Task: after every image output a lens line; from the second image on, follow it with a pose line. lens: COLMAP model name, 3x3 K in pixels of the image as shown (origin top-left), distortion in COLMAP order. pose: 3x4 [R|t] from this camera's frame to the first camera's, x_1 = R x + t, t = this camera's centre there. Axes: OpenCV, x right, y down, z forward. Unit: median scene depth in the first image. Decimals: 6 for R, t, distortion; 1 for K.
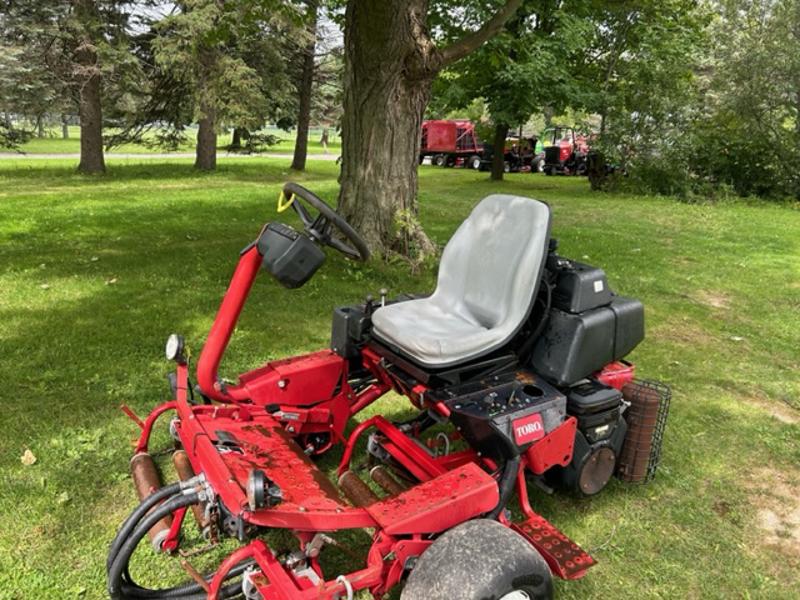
lens RADIAL K [[590.6, 0, 394.4], [0, 590.6, 343.4], [0, 0, 1]] dist [0.044055, -0.036412]
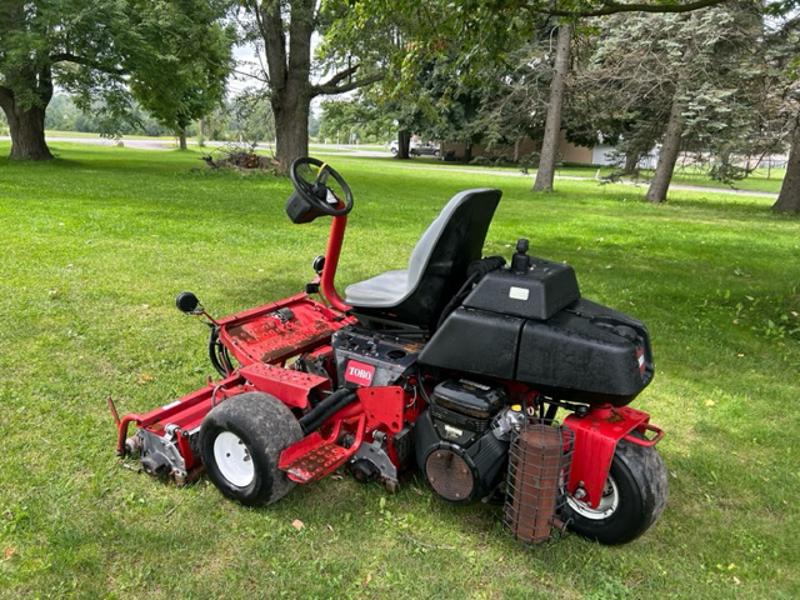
lens RADIAL K [[590.6, 0, 394.4], [0, 590.6, 343.4], [0, 0, 1]] dist [0.044055, -0.036412]
pose [[0.396237, 0.289409, -0.871343, 0.422371], [-0.347440, 0.925712, 0.149471, -0.036590], [0.849871, 0.243514, 0.467354, 0.167231]]
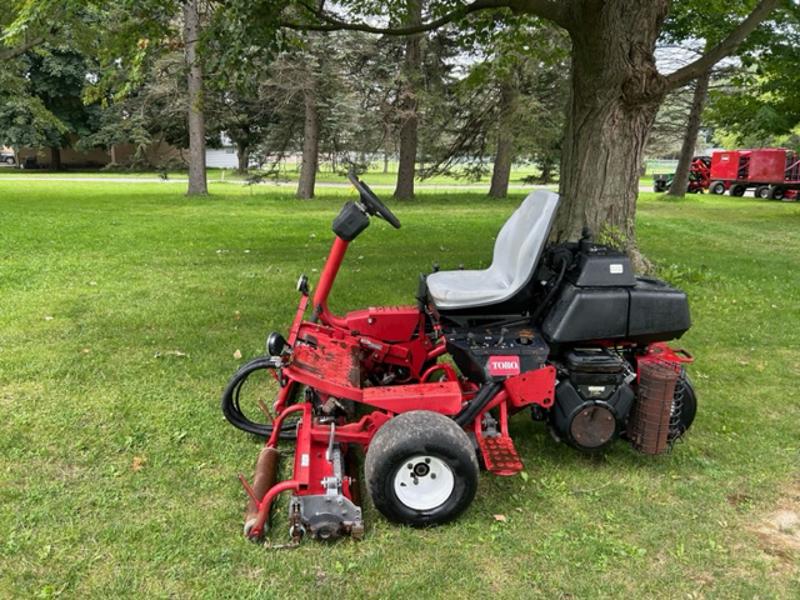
lens RADIAL K [[590.6, 0, 394.4], [0, 590.6, 343.4], [0, 0, 1]] dist [0.044055, -0.036412]
pose [[0.874773, 0.132271, -0.466130, 0.203926], [-0.156493, 0.987587, -0.013445, 0.051201], [0.458566, 0.084707, 0.884614, -0.083812]]
